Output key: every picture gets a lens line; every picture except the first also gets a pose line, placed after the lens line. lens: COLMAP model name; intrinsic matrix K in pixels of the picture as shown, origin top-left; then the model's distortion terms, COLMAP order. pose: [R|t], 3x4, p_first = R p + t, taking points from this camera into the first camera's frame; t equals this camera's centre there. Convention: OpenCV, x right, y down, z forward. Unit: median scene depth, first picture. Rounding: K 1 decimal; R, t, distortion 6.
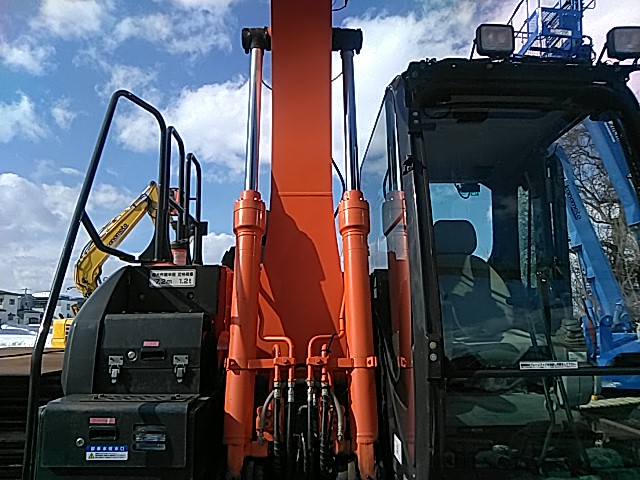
lens RADIAL K [[539.2, 0, 333.5], [0, 539.2, 240.4], [0, 0, 1]] dist [0.146872, -0.396278]
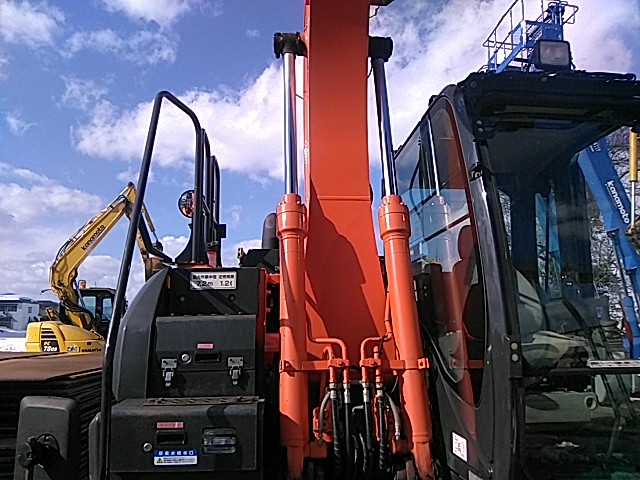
lens RADIAL K [[539.2, 0, 333.5], [0, 539.2, 240.4], [0, 0, 1]] dist [0.146872, -0.396278]
pose [[0.997388, 0.009050, 0.071666, -0.173124], [-0.008547, 0.999937, -0.007323, 0.001208], [-0.071728, 0.006692, 0.997402, -0.011871]]
